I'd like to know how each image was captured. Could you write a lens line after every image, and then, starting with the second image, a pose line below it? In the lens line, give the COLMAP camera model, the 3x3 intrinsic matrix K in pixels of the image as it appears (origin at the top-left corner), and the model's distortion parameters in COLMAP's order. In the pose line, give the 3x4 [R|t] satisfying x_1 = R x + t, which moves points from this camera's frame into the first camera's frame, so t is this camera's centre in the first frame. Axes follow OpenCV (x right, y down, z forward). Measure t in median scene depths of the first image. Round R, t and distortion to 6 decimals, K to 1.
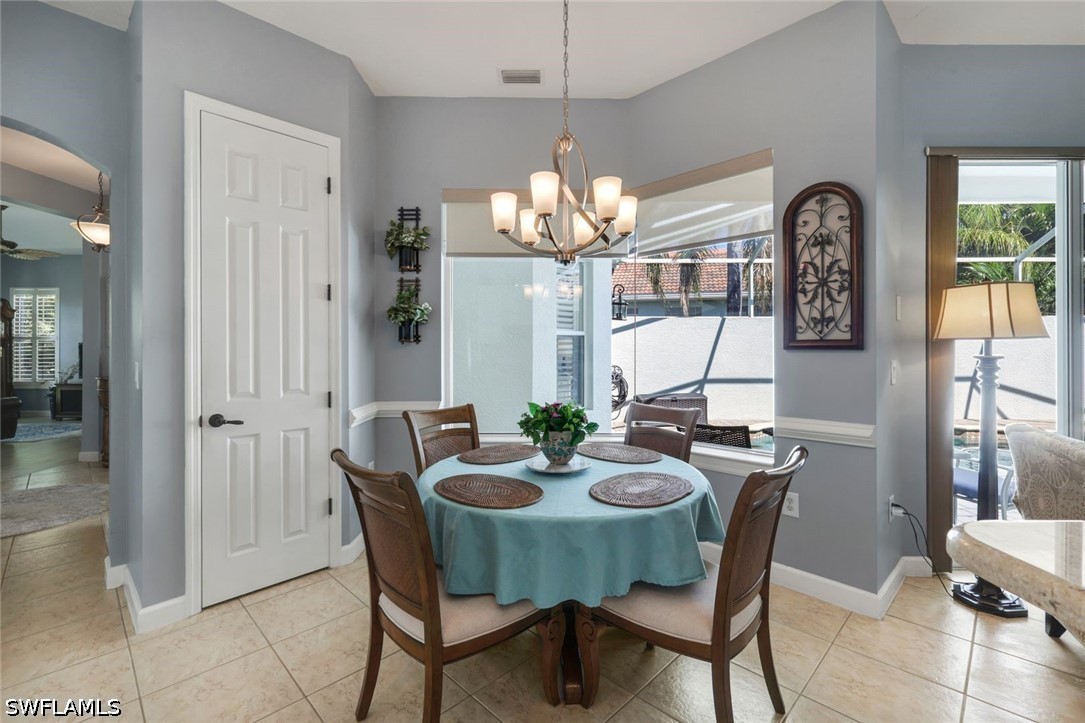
lens RADIAL K [[480.7, 0, 540.9], [0, 480.7, 351.3], [0, 0, 1]] dist [-0.000145, 0.000290]
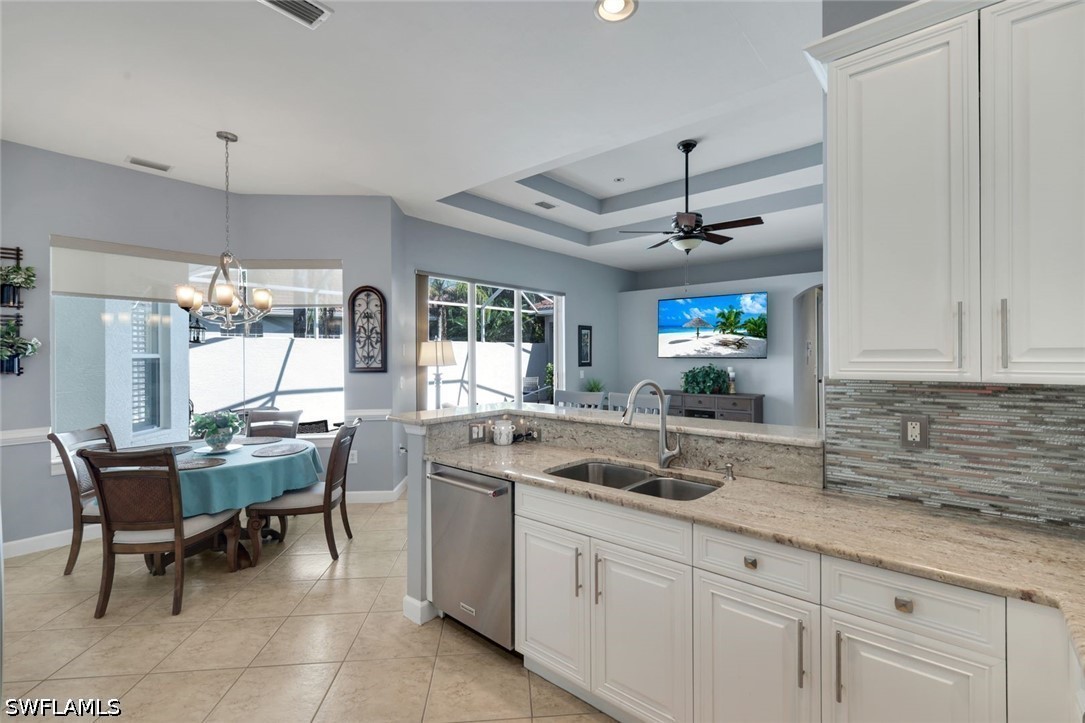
lens RADIAL K [[480.7, 0, 551.0], [0, 480.7, 351.0], [0, 0, 1]] dist [-0.000145, 0.000290]
pose [[0.633569, 0.004190, 0.773675, -0.428814], [0.011377, 0.999827, -0.014732, -0.051936], [-0.773602, 0.018136, 0.633412, -0.766268]]
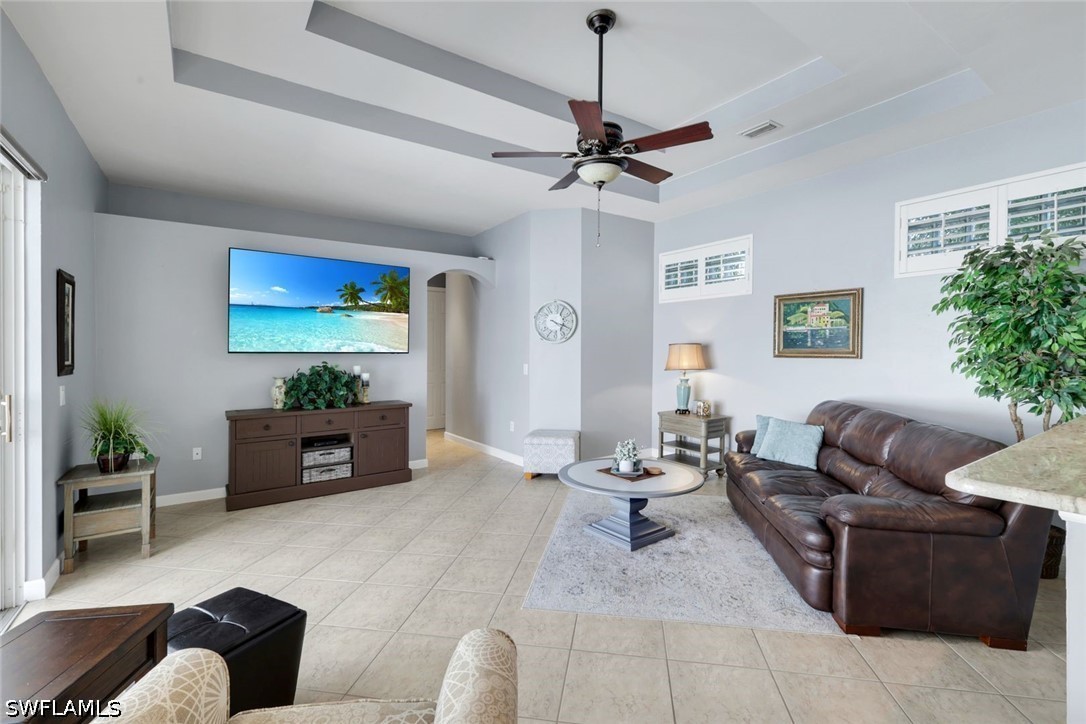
lens RADIAL K [[481.2, 0, 538.5], [0, 481.2, 357.6], [0, 0, 1]] dist [-0.000145, 0.000290]
pose [[-0.572936, -0.008535, 0.819556, 0.404049], [0.013961, 0.999699, 0.020171, -0.049640], [-0.819481, 0.022999, -0.572645, 0.767814]]
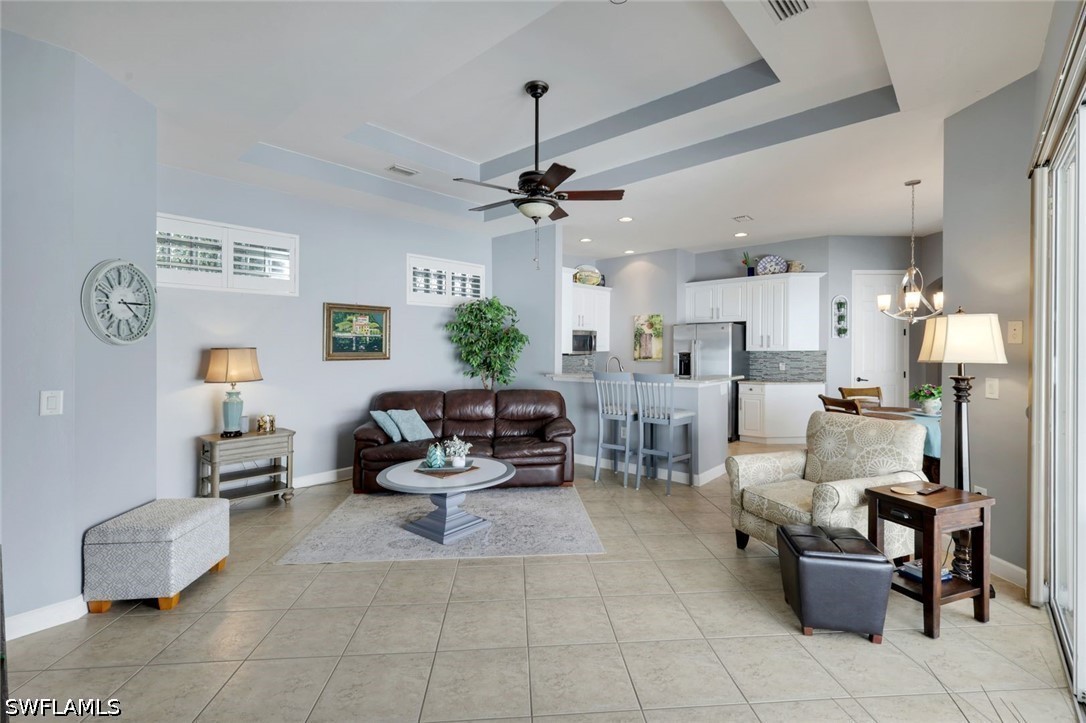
lens RADIAL K [[490.0, 0, 540.7], [0, 490.0, 368.3], [0, 0, 1]] dist [0.005143, 0.000062]
pose [[-0.655969, 0.037647, -0.753848, 2.414952], [0.002210, 0.998847, 0.047960, -0.064338], [0.754784, 0.029794, -0.655296, 0.953006]]
